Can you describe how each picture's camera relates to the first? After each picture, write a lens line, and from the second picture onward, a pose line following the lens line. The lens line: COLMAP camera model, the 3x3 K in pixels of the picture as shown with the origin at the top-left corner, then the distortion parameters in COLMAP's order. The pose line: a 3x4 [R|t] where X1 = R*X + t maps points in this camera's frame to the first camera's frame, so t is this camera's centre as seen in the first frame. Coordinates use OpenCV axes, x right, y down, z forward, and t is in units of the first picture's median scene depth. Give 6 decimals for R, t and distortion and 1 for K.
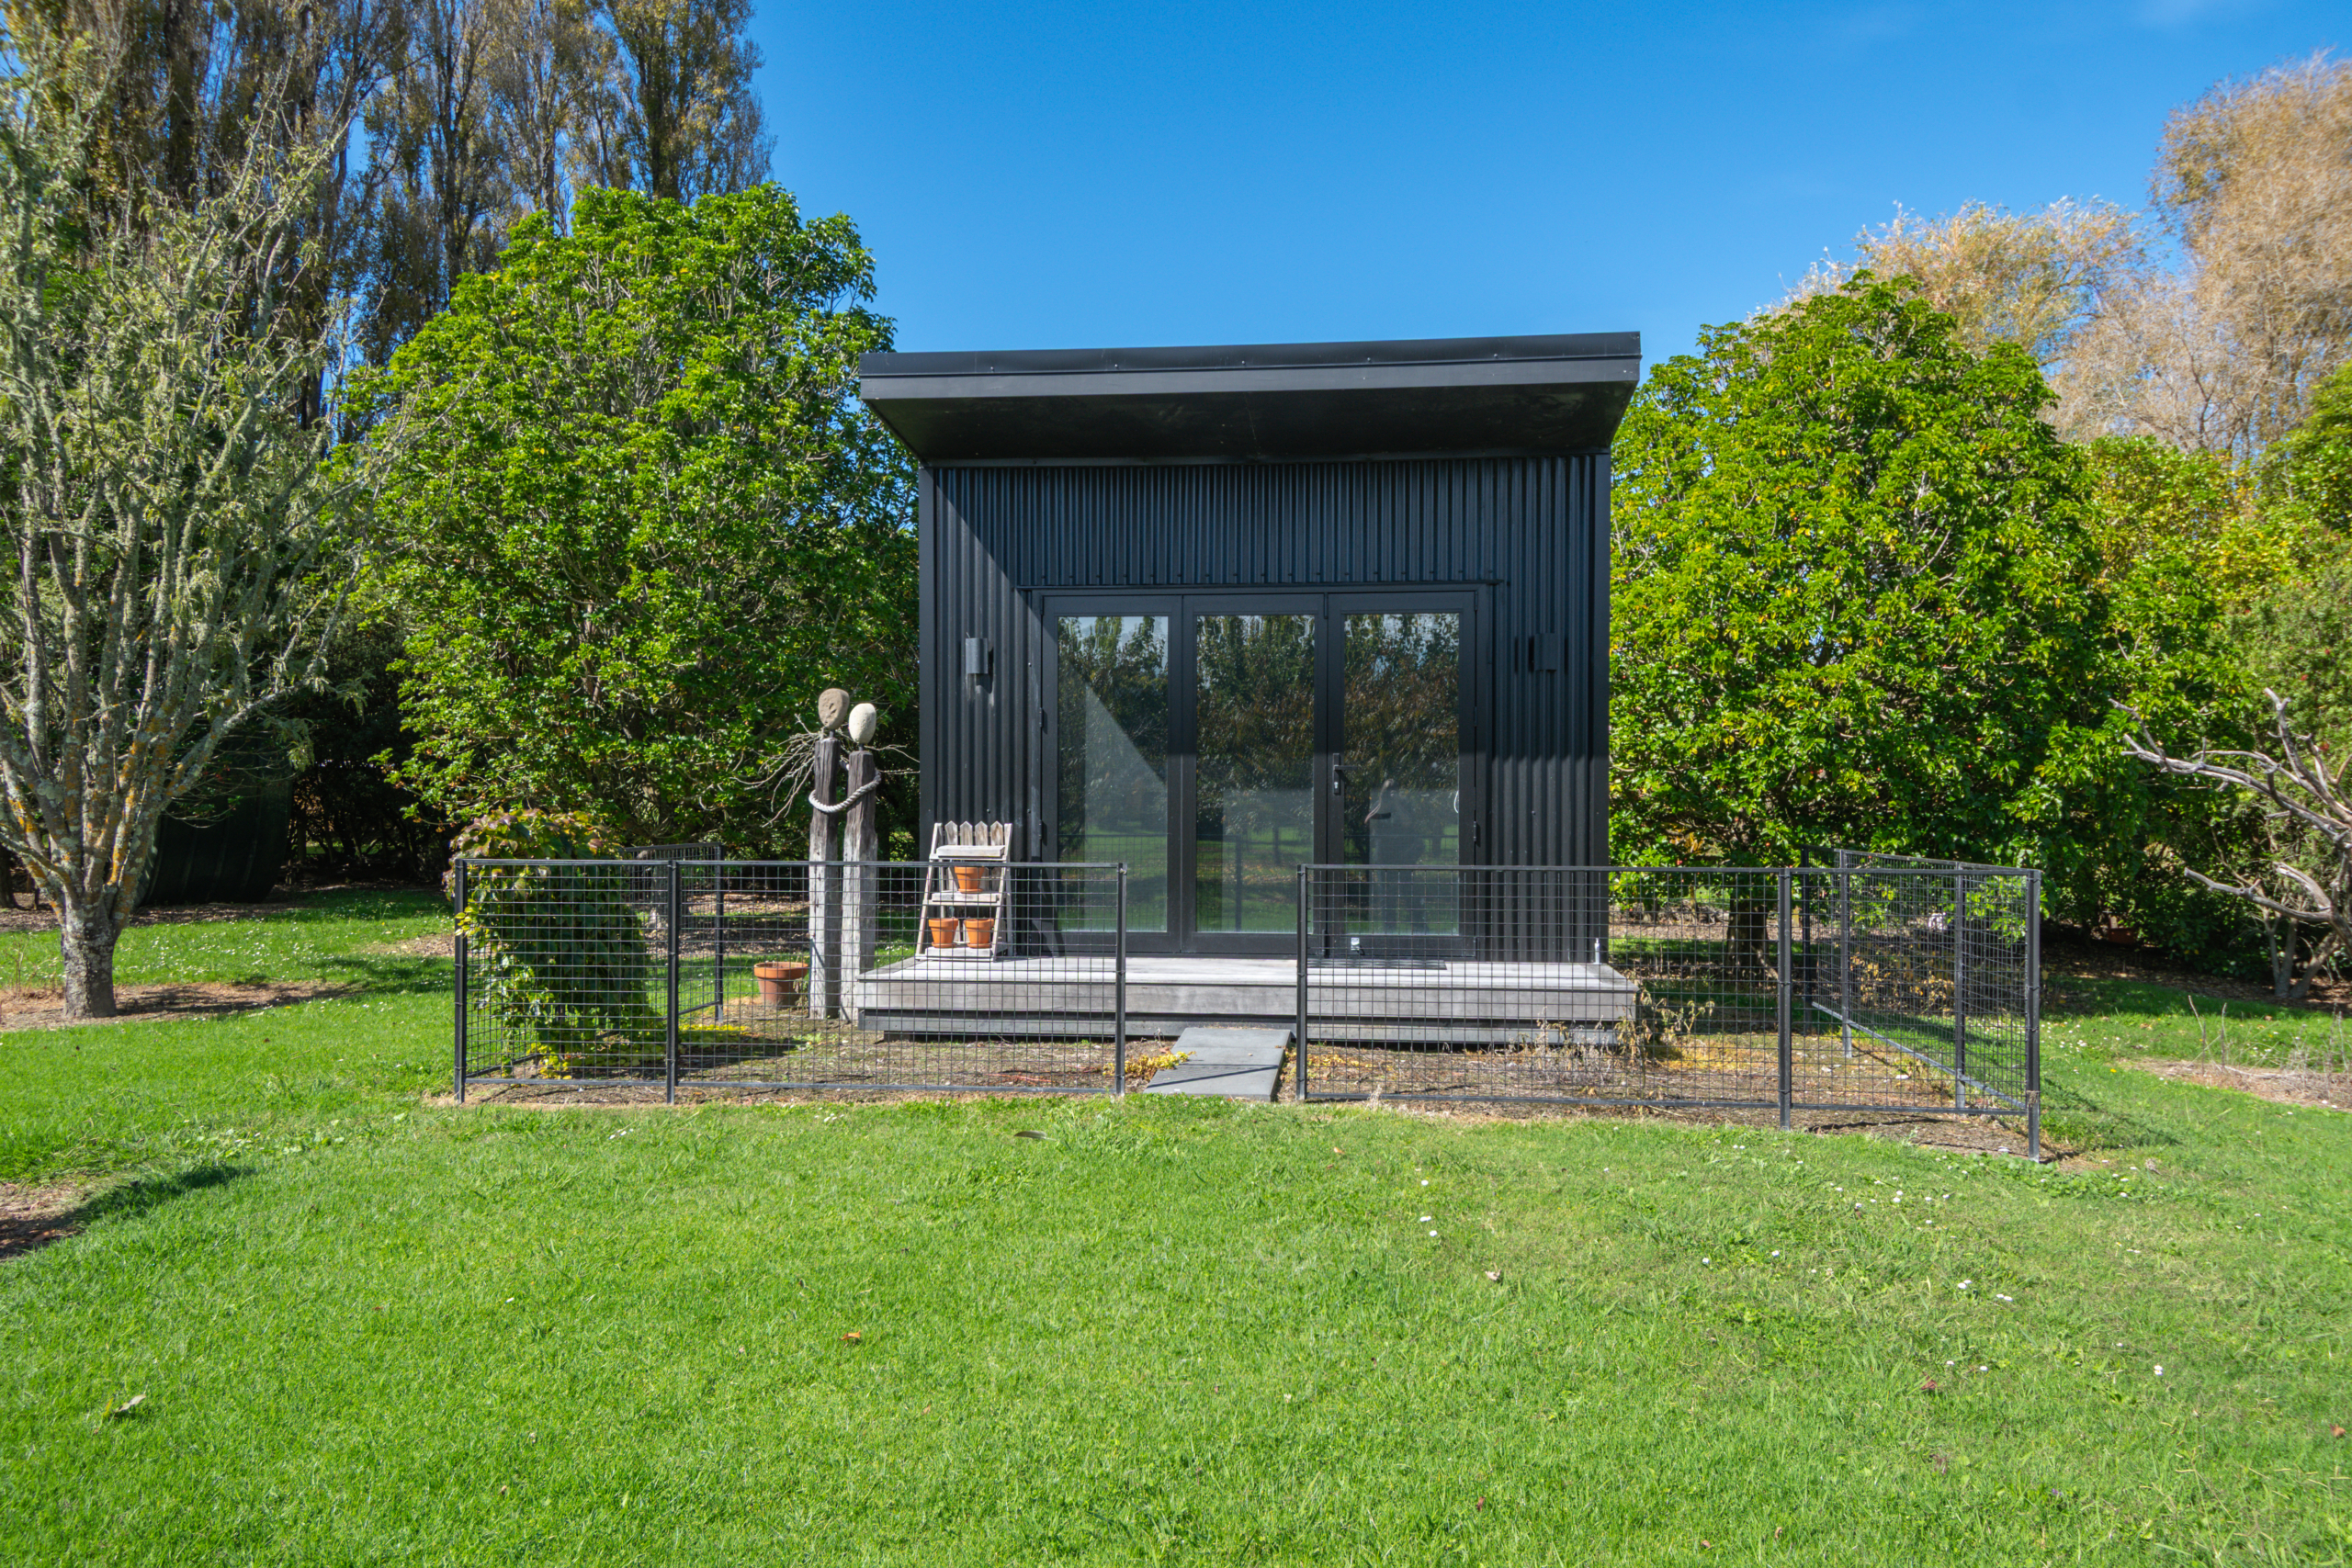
lens RADIAL K [[1687.4, 0, 1176.3], [0, 1687.4, 829.3], [0, 0, 1]] dist [0.041755, -0.046808]
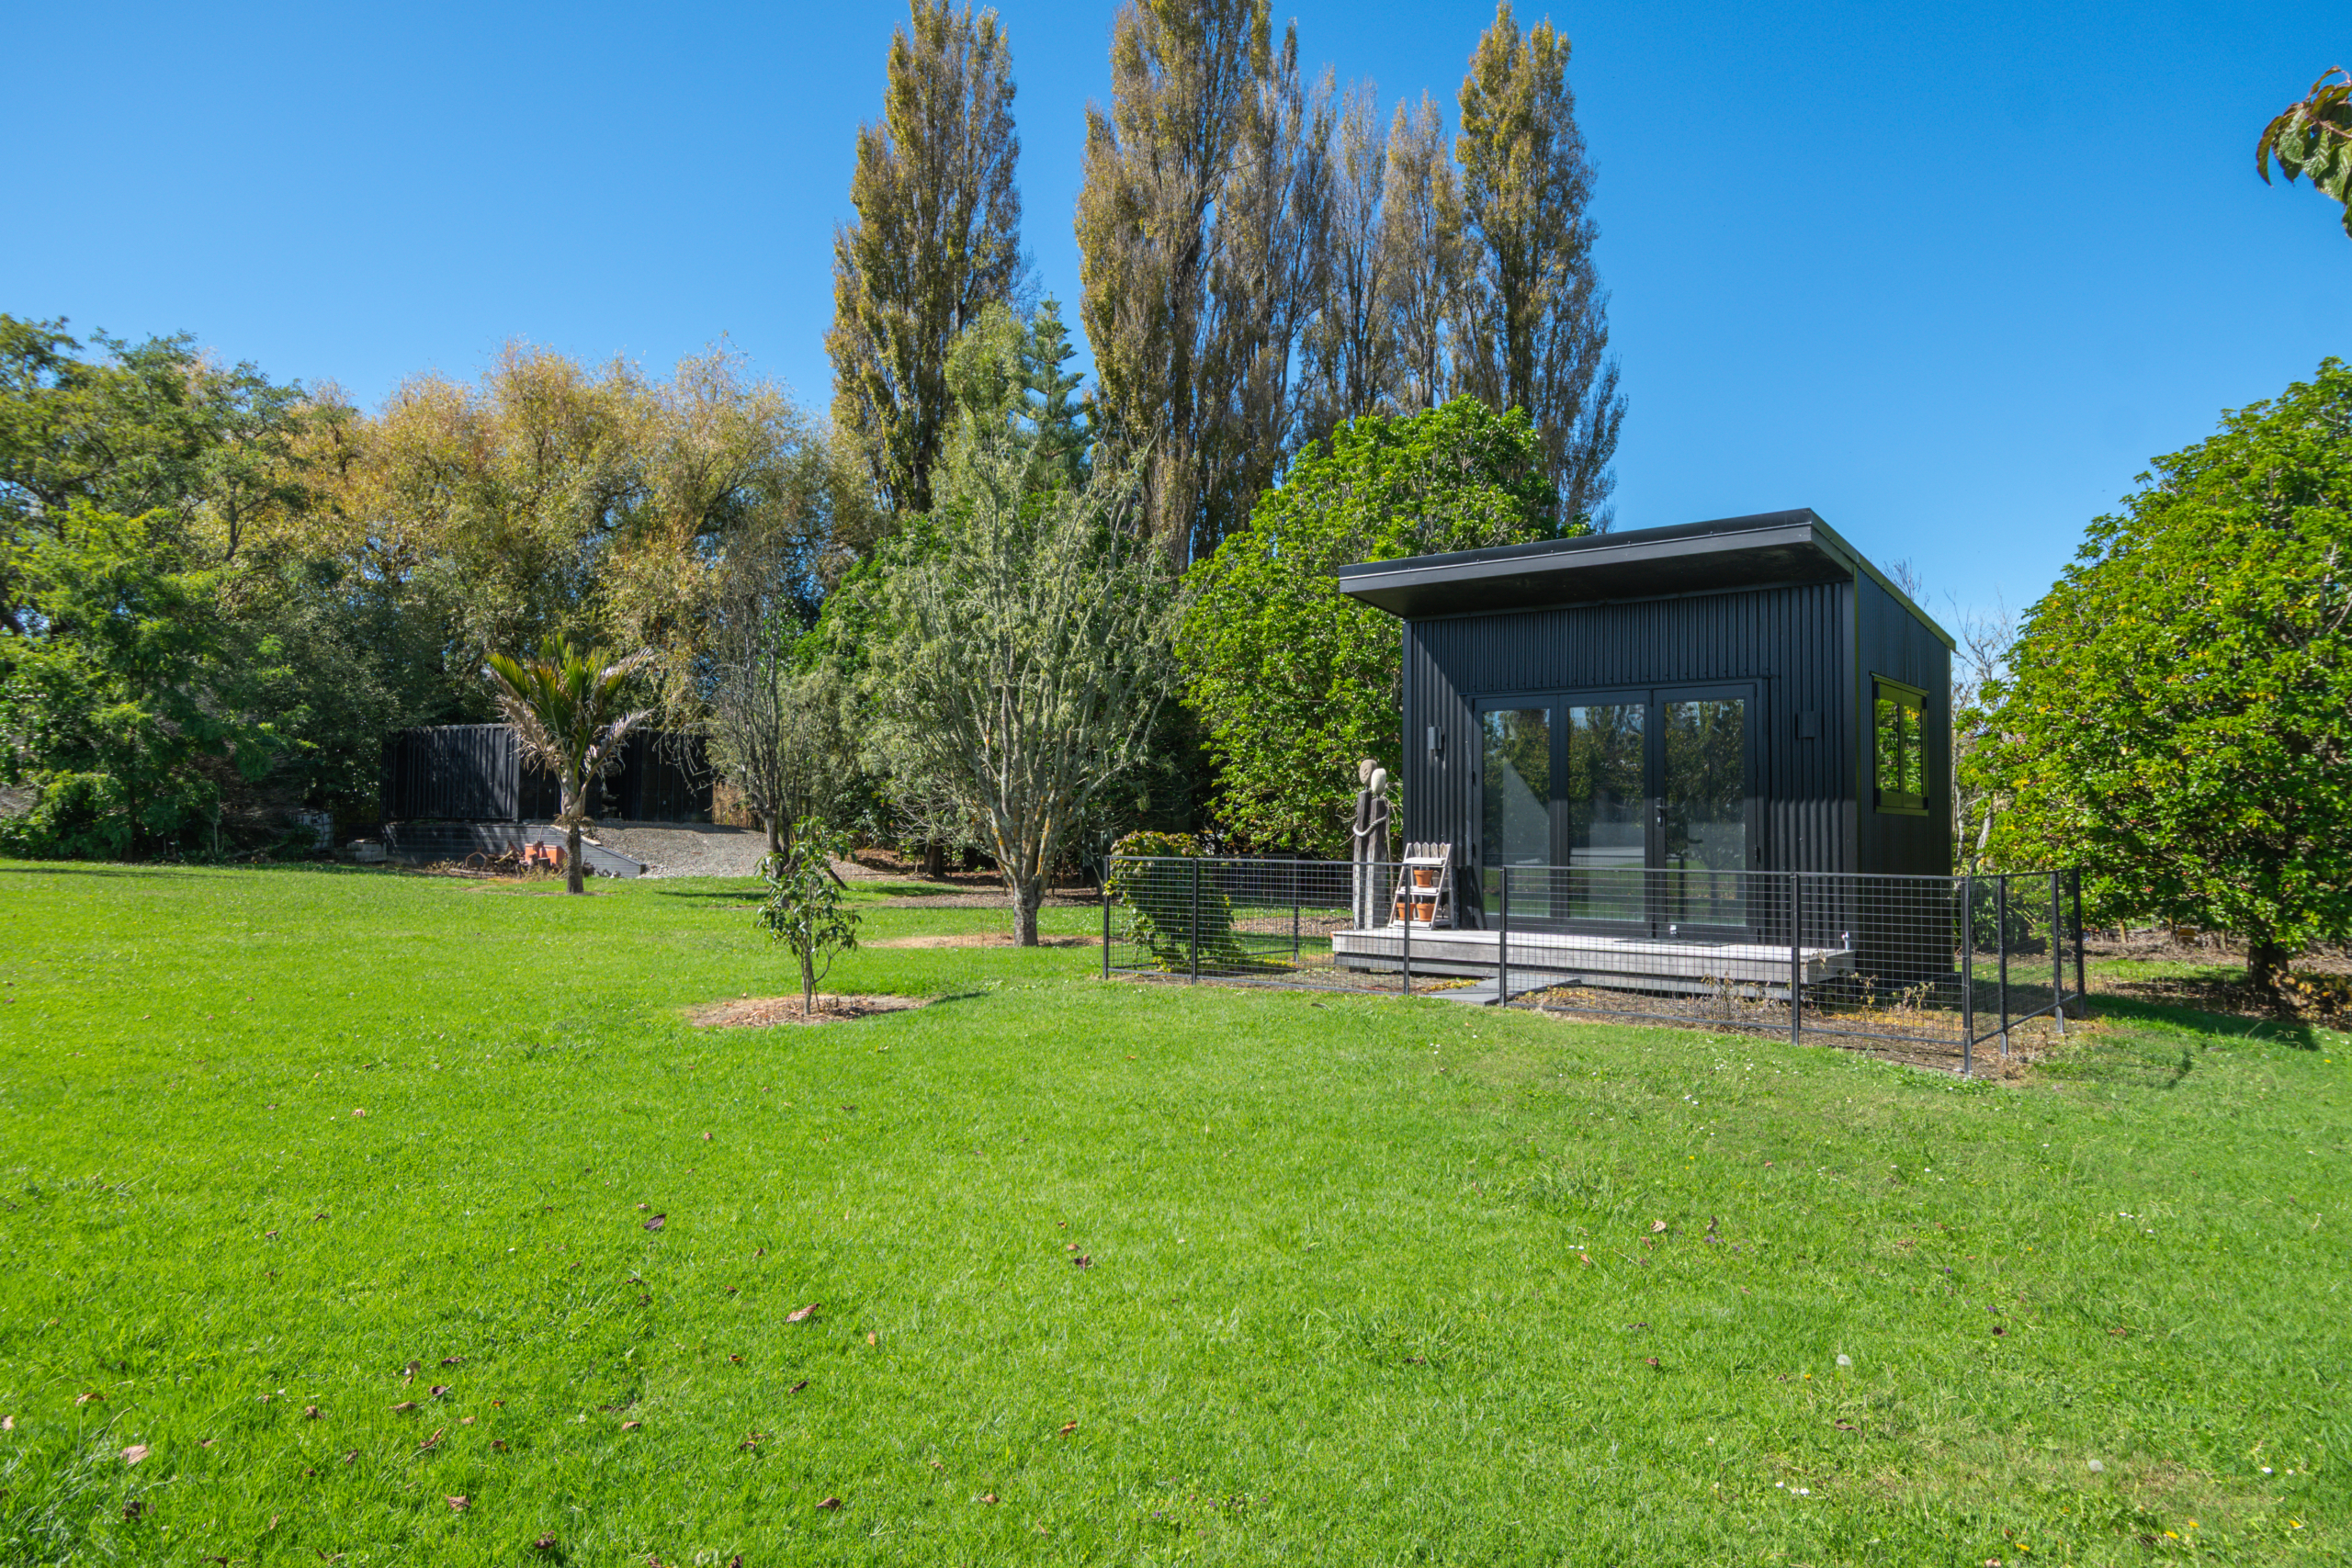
lens RADIAL K [[1498.0, 0, 1176.0], [0, 1498.0, 784.0], [0, 0, 1]] dist [0.040792, -0.000207]
pose [[0.841335, -0.011764, -0.540386, 0.348042], [-0.016827, 0.998708, -0.047941, 0.009624], [0.540252, 0.049427, 0.840051, -0.249116]]
